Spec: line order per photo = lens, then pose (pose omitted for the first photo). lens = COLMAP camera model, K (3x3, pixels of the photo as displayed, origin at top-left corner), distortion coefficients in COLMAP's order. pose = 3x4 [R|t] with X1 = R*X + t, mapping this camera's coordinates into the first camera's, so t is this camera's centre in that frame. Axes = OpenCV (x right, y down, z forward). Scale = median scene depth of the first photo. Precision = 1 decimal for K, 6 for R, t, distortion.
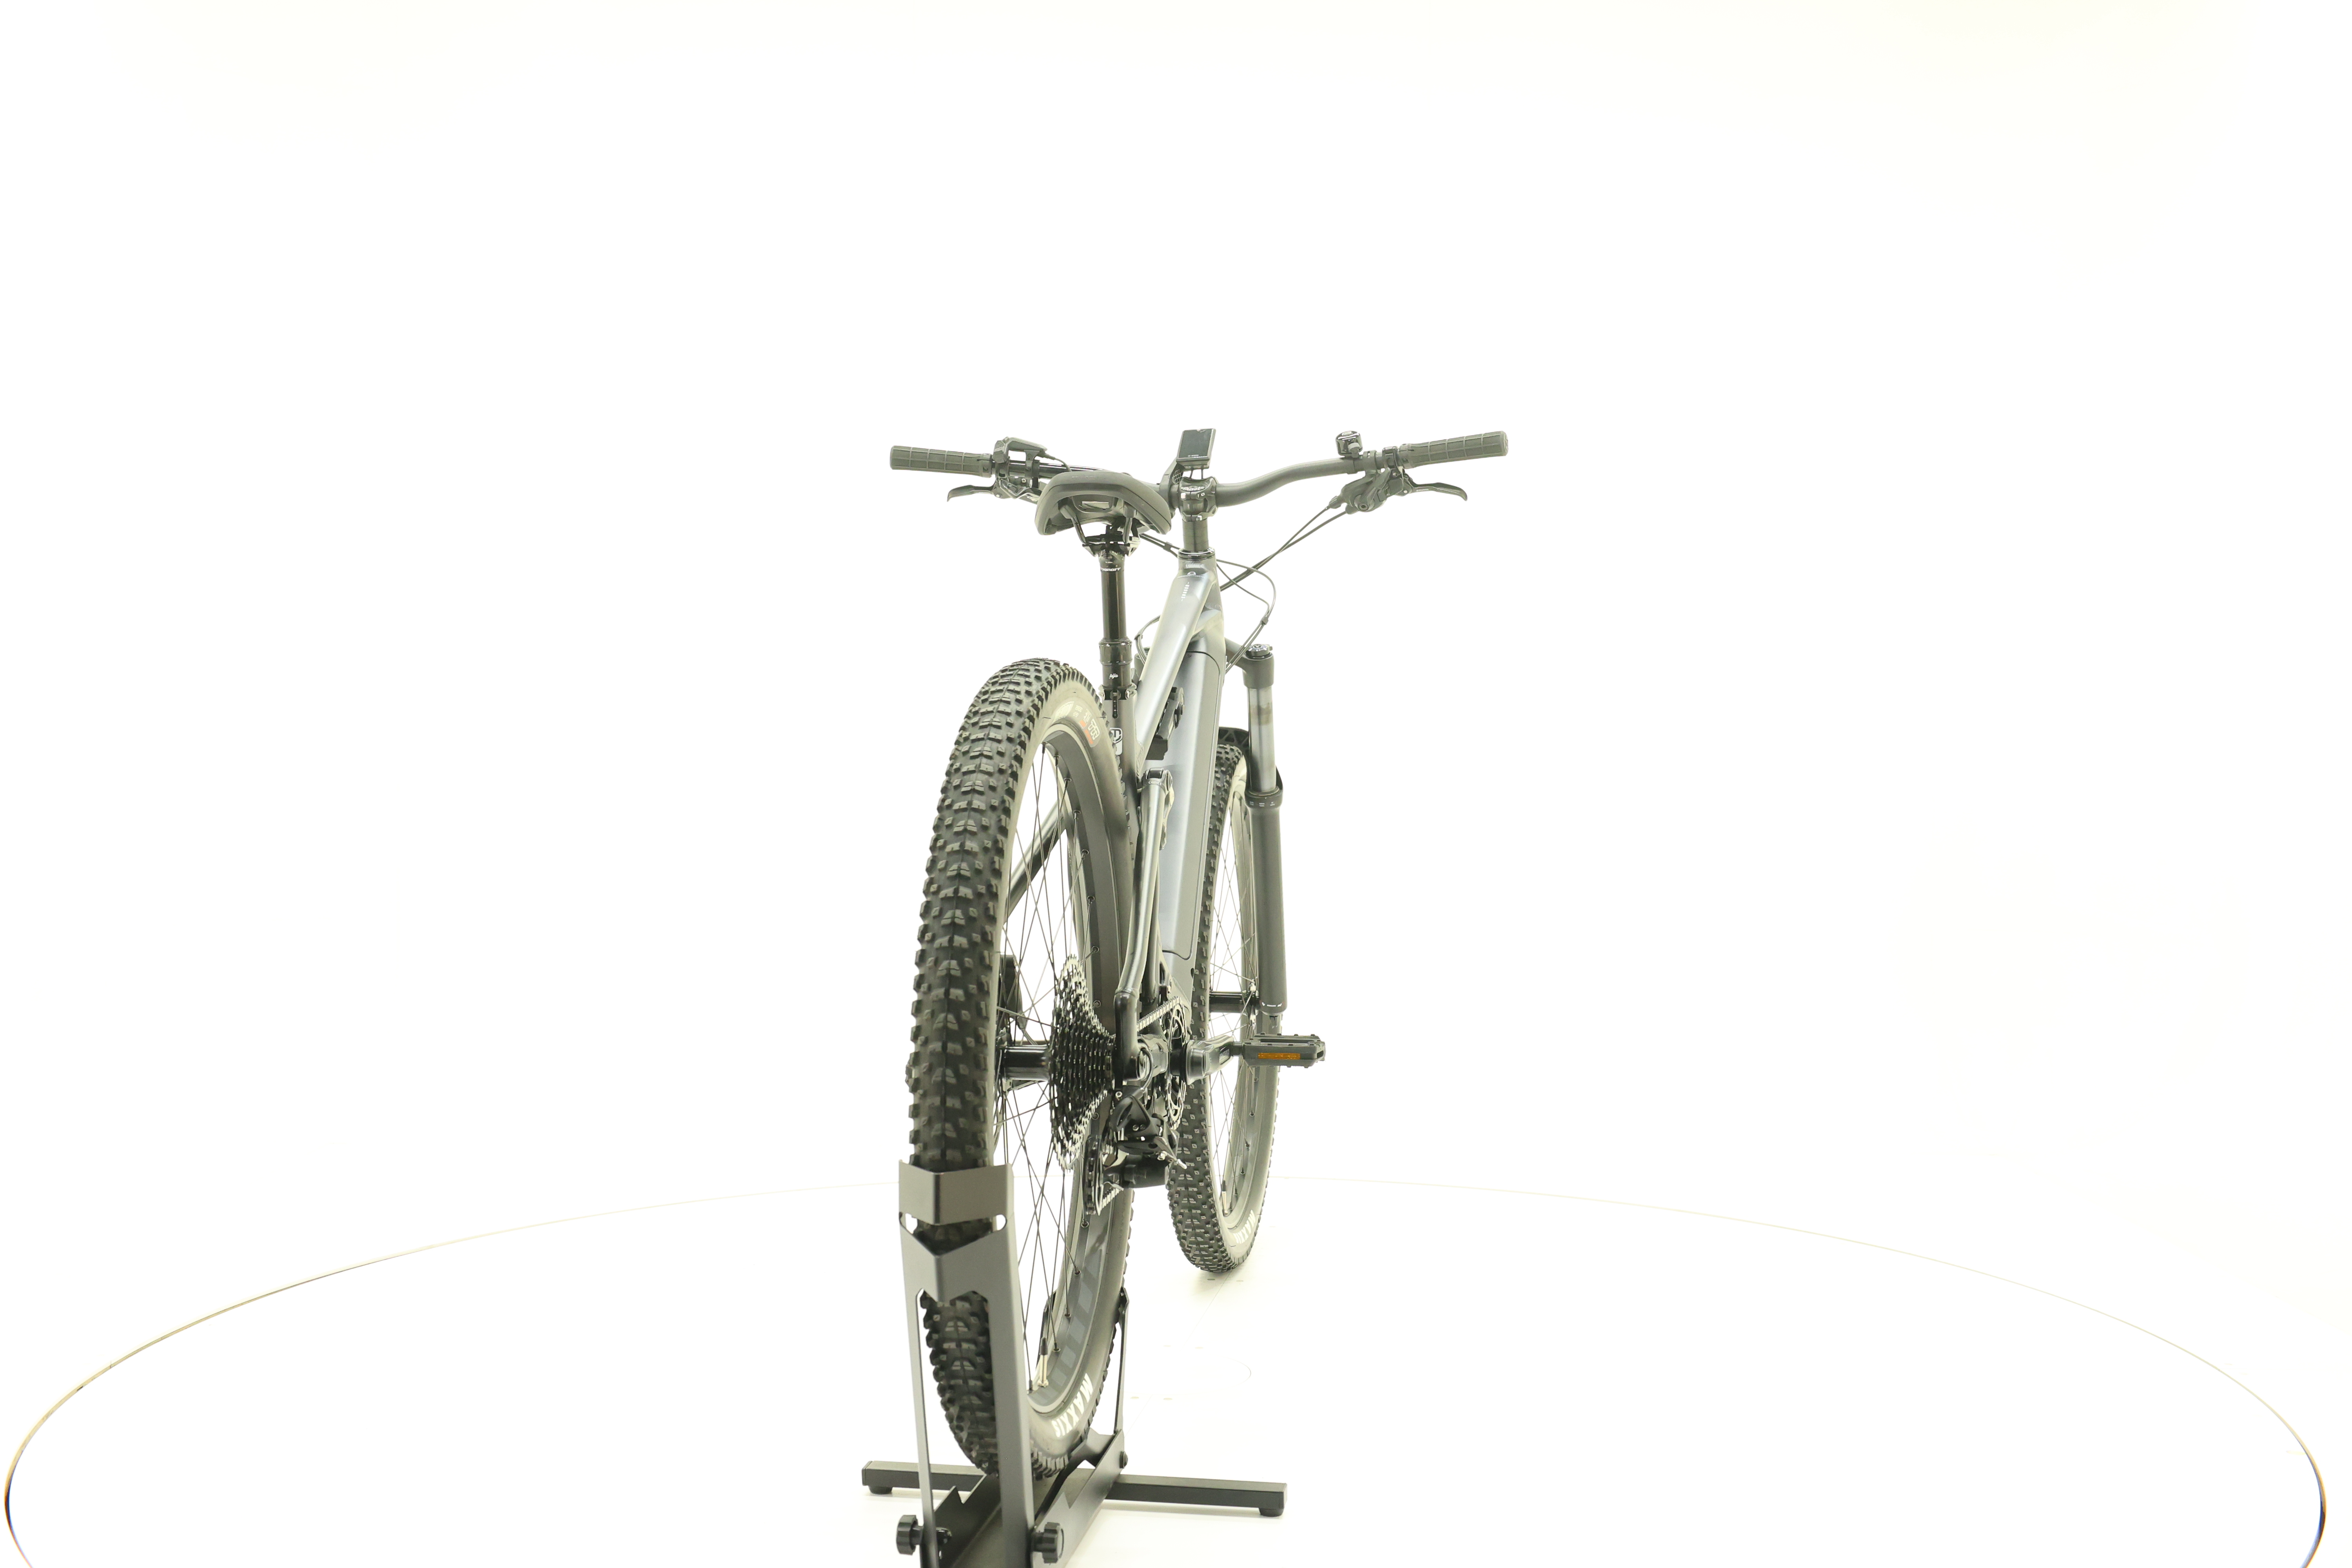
lens RADIAL K [[2516.2, 0, 1174.2], [0, 2516.2, 784.5], [0, 0, 1]] dist [0.009782, 0.000000]
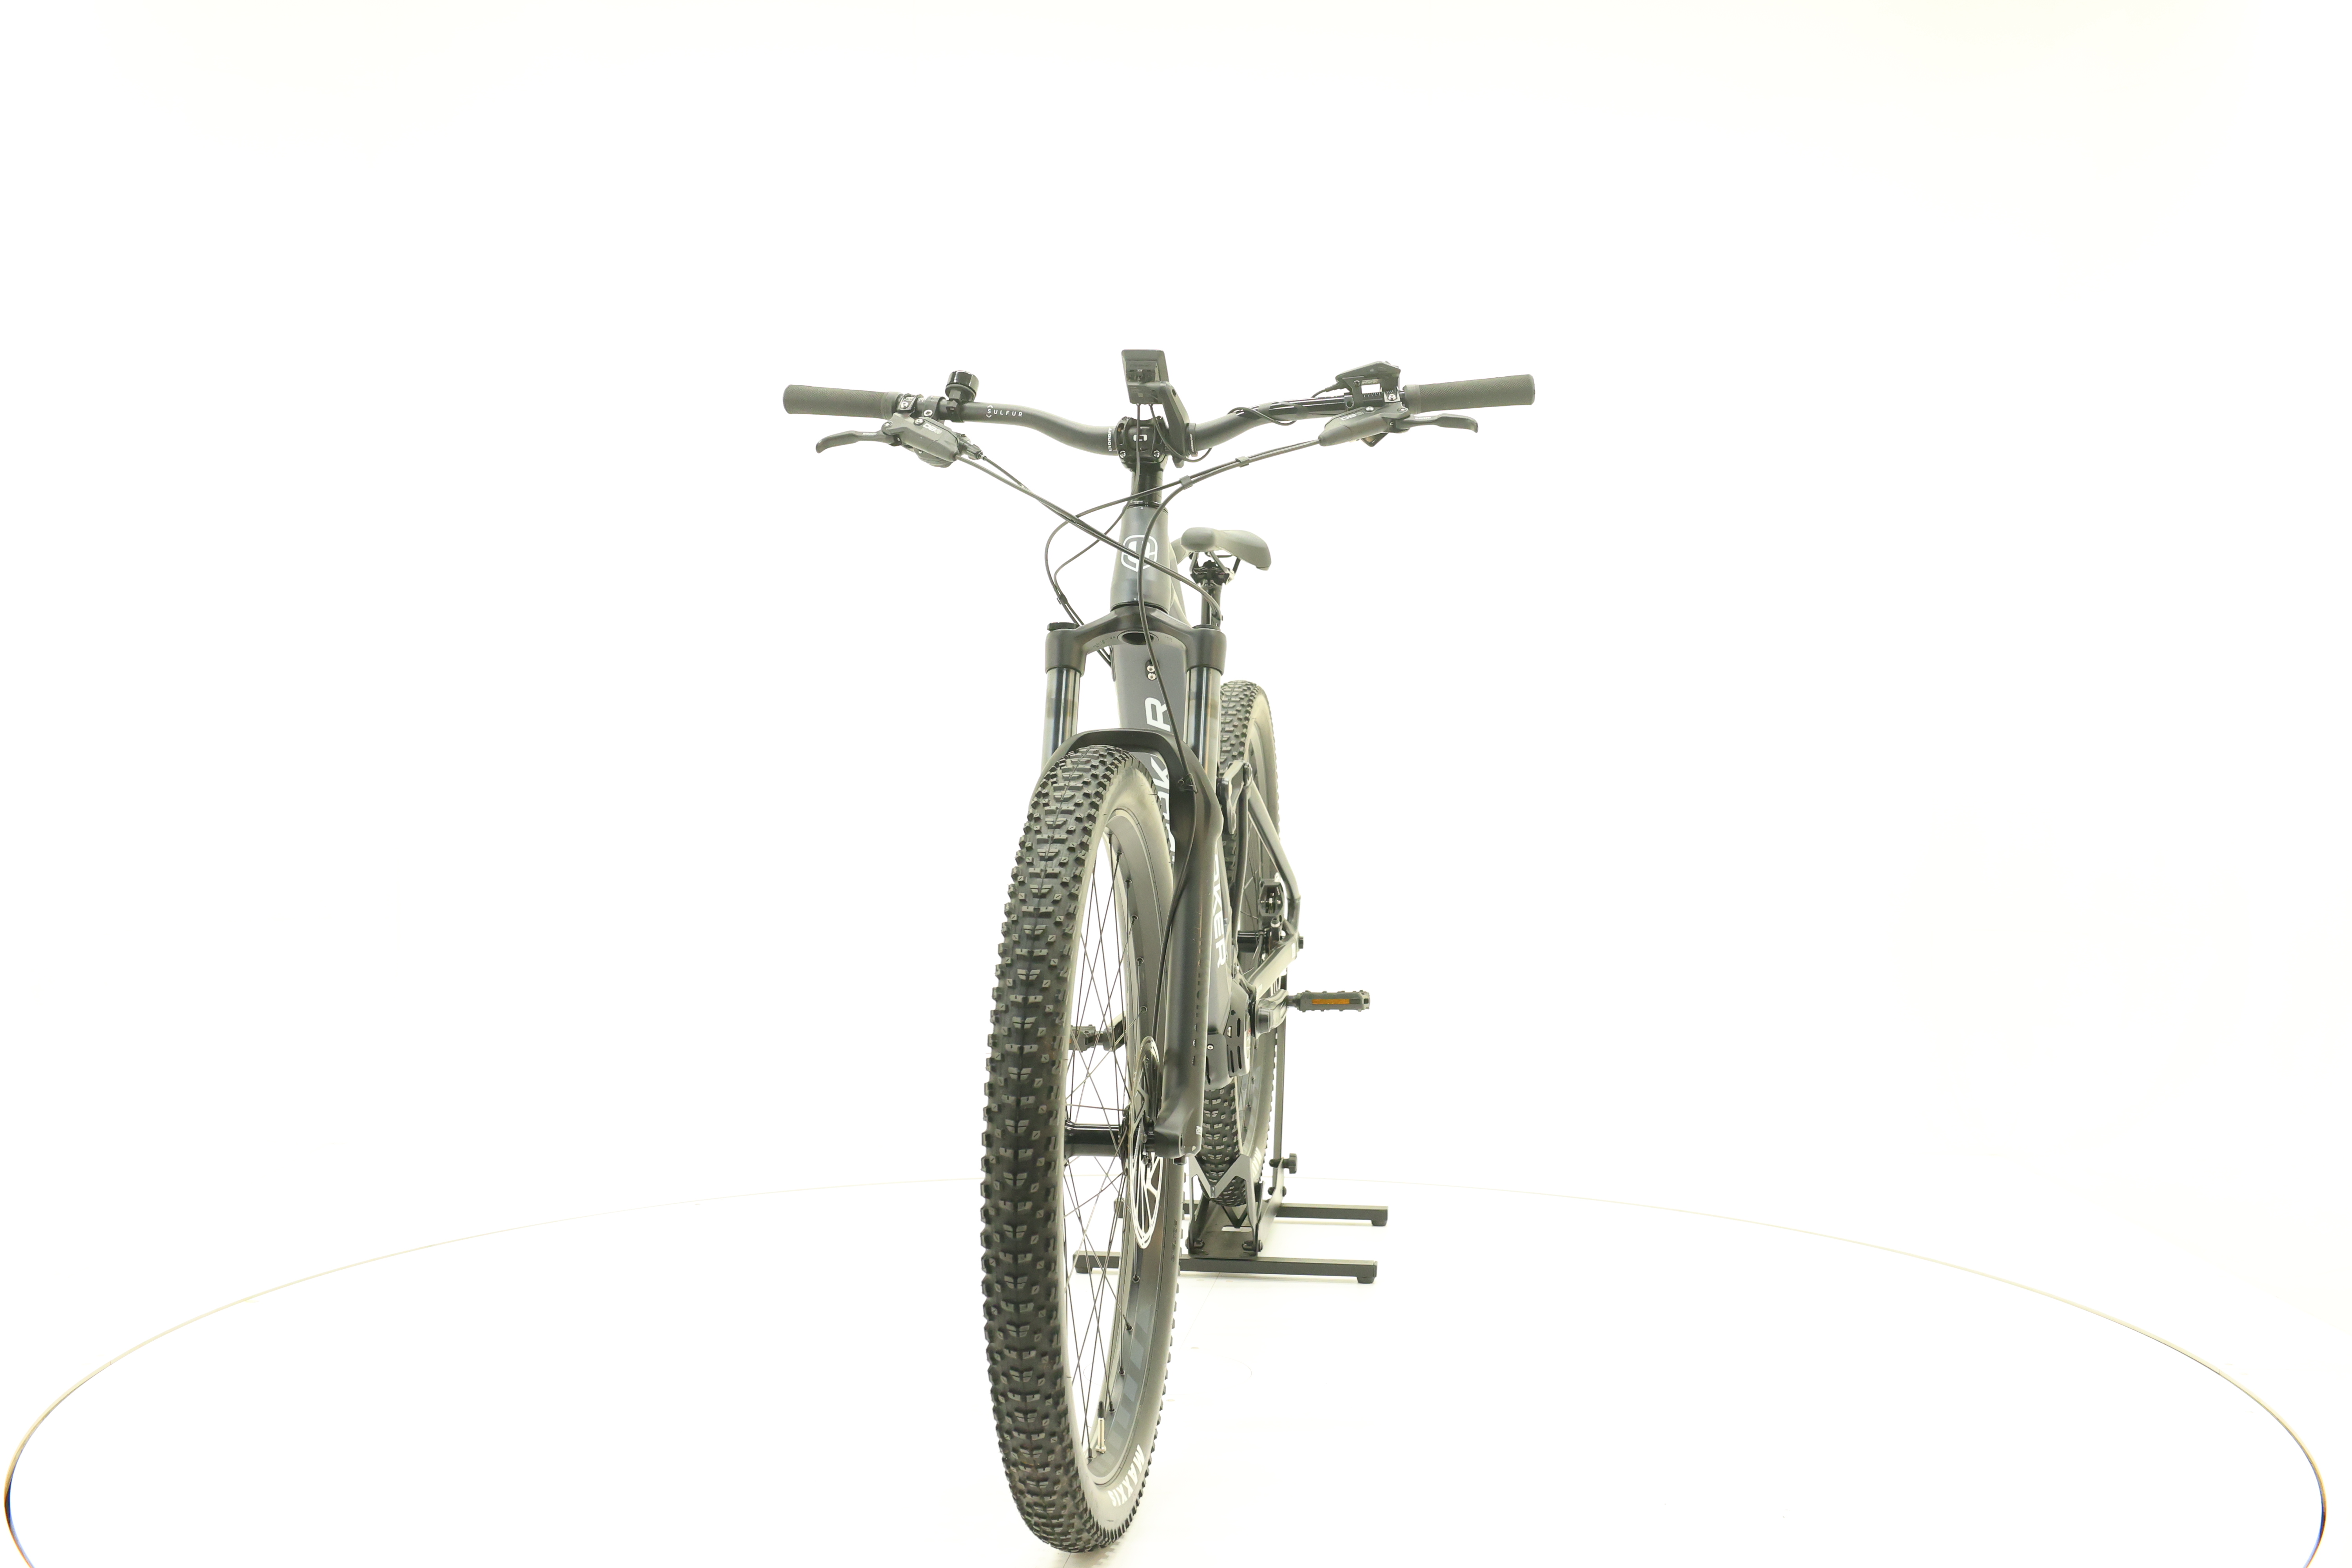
lens RADIAL K [[2516.2, 0, 1174.8], [0, 2516.2, 784.9], [0, 0, 1]] dist [0.009782, 0.000000]
pose [[-0.999571, -0.005005, -0.028848, 0.022179], [-0.006548, 0.998538, 0.053660, -0.048730], [0.028537, 0.053826, -0.998142, 1.825067]]
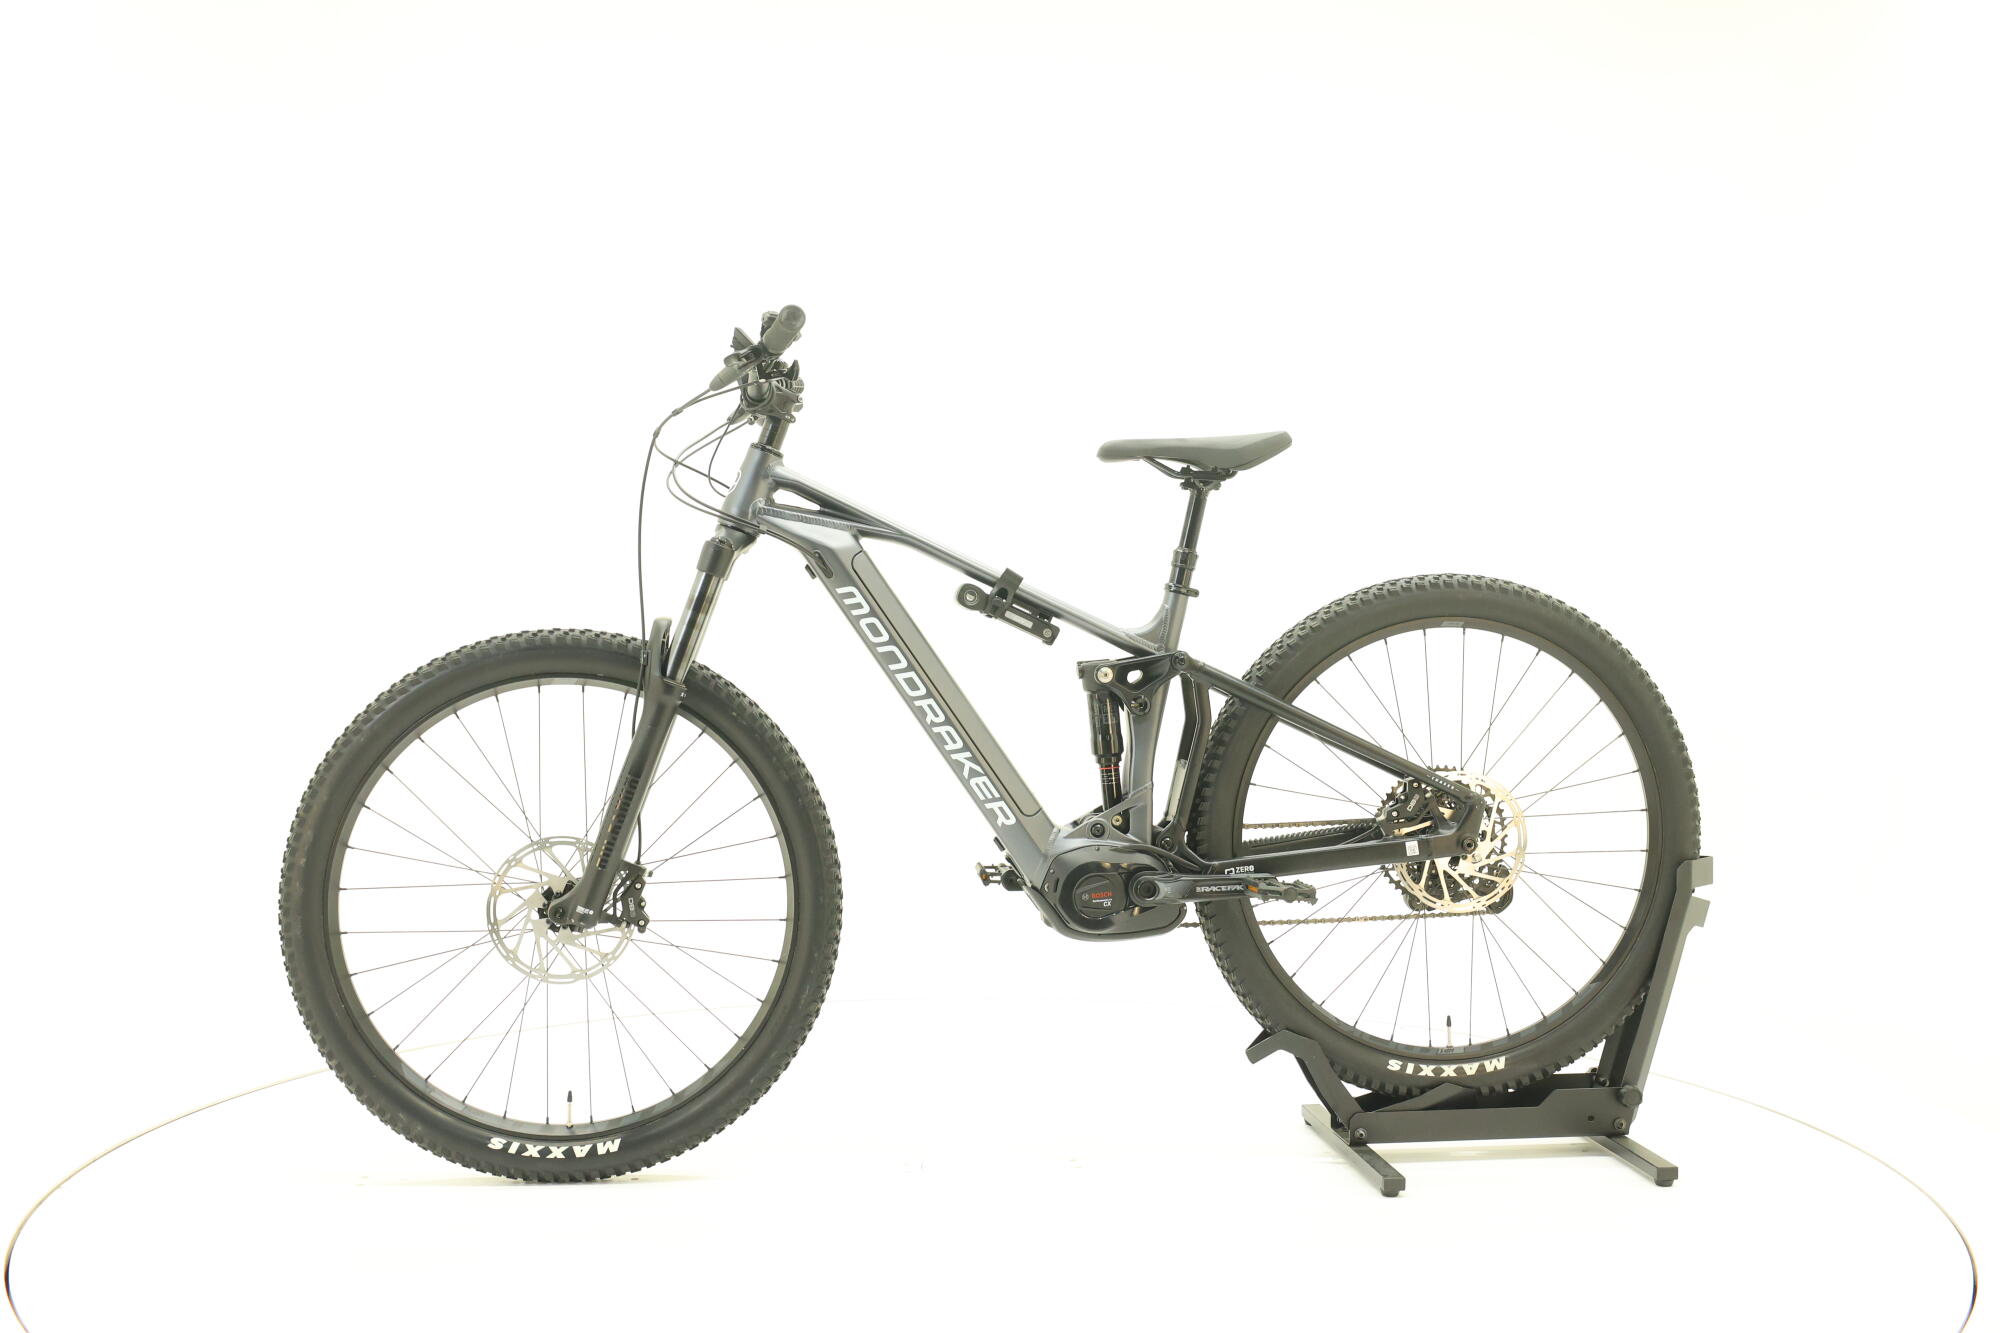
lens RADIAL K [[2139.7, 0, 1009.1], [0, 2139.7, 670.9], [0, 0, 1]] dist [0.009782, 0.000000]
pose [[-0.281299, -0.030712, 0.959129, -0.881033], [0.020468, 0.999068, 0.037994, -0.032820], [-0.959402, 0.030319, -0.280408, 1.164884]]
